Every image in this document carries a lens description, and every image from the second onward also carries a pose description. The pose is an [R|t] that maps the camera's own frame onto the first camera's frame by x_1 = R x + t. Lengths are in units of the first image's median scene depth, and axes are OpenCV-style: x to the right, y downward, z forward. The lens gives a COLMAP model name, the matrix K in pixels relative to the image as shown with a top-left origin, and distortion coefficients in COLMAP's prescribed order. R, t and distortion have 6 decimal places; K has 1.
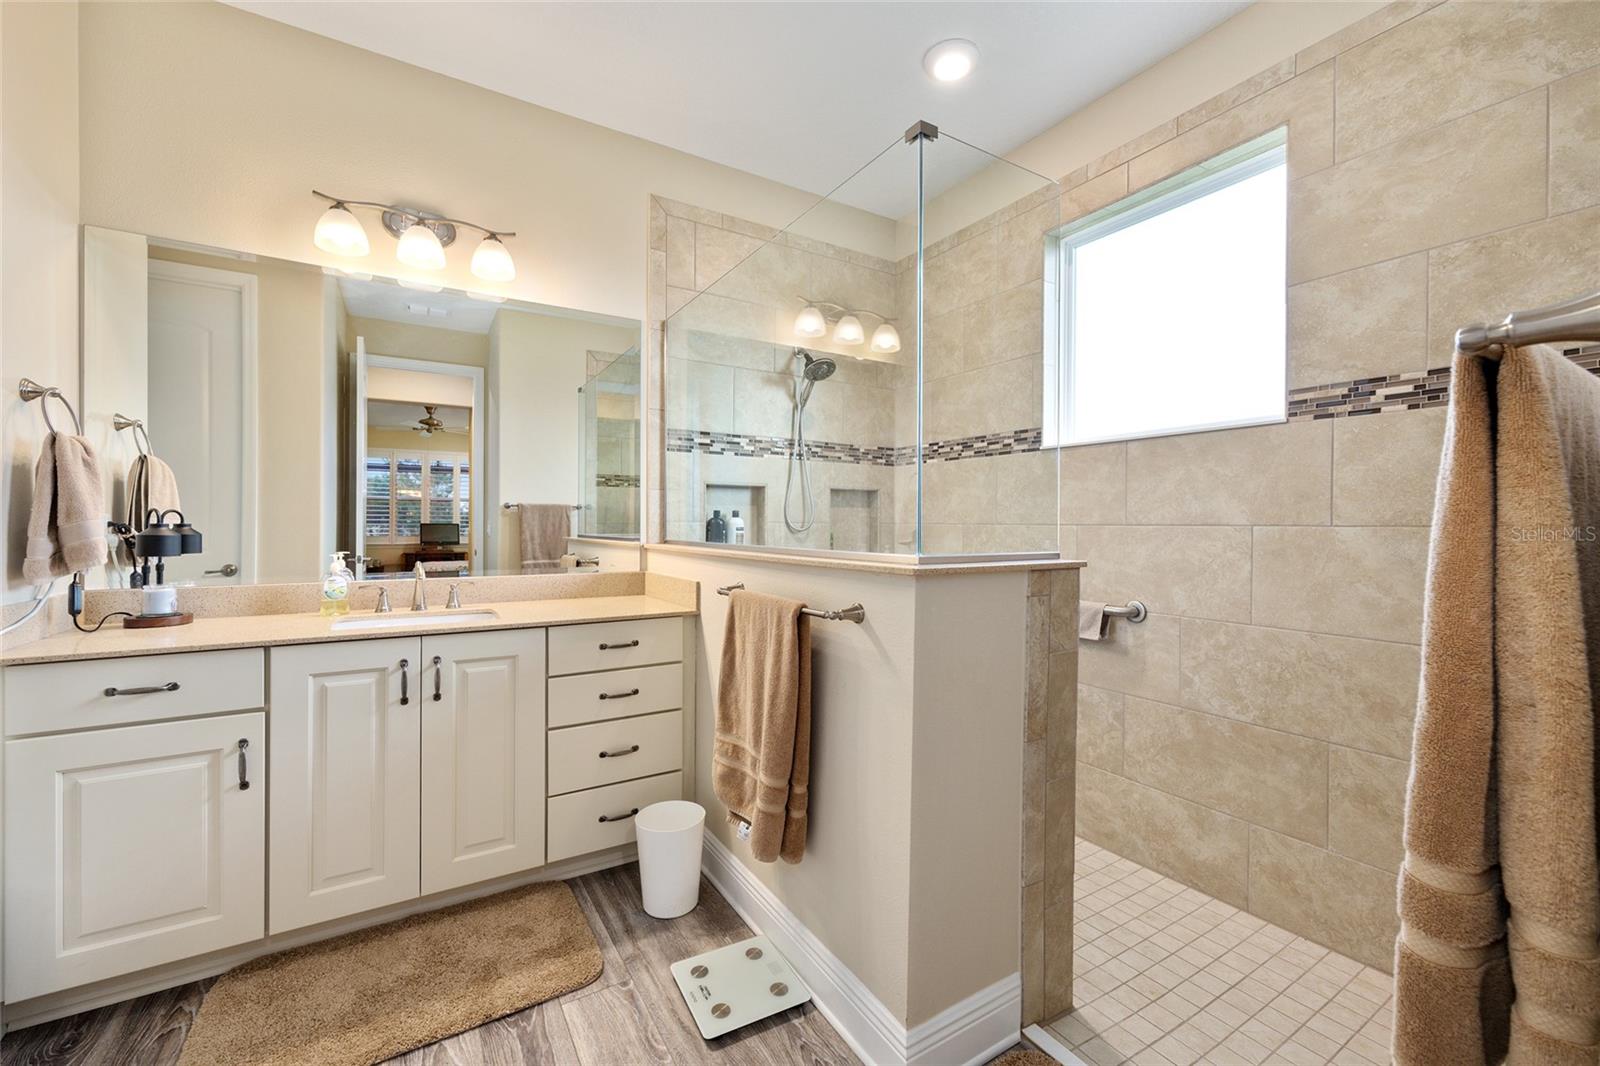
lens RADIAL K [[641.8, 0, 803.3], [0, 641.8, 531.3], [0, 0, 1]] dist [-0.003689, -0.000156]
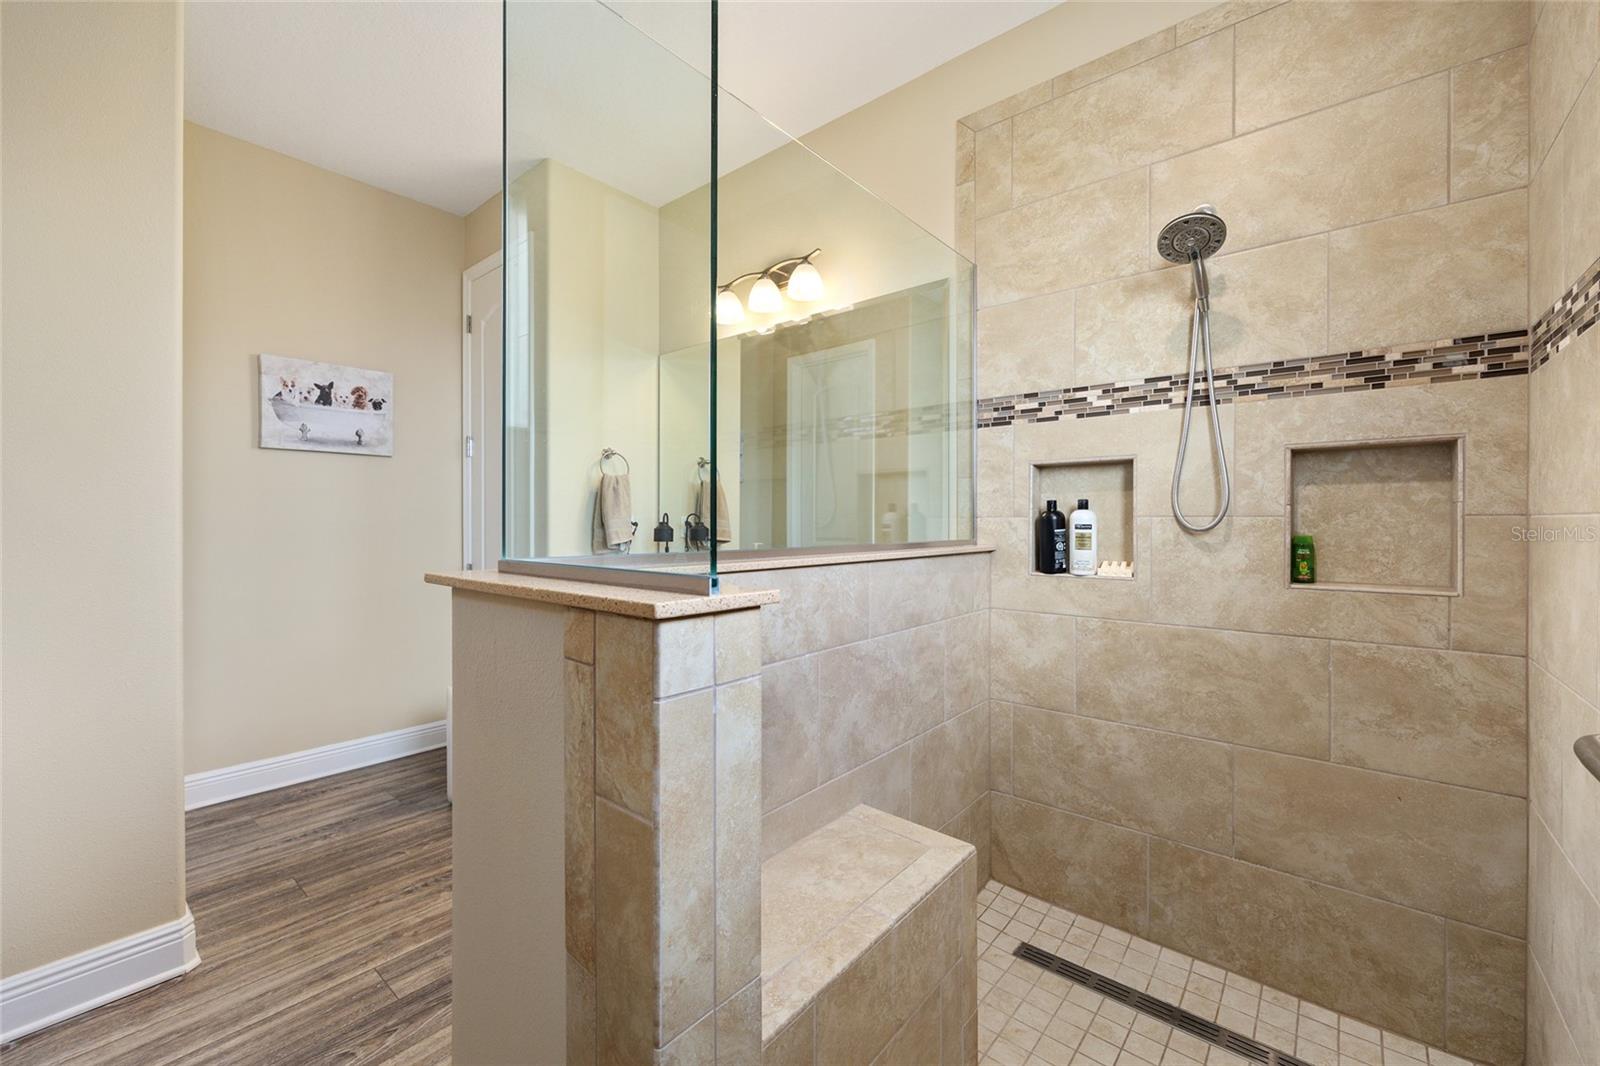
lens RADIAL K [[641.8, 0, 804.4], [0, 641.8, 526.0], [0, 0, 1]] dist [-0.003689, -0.000156]
pose [[0.314677, -0.000521, -0.949199, 0.433583], [-0.009508, 0.999948, -0.003701, 0.000593], [0.949151, 0.010190, 0.314655, 0.502605]]
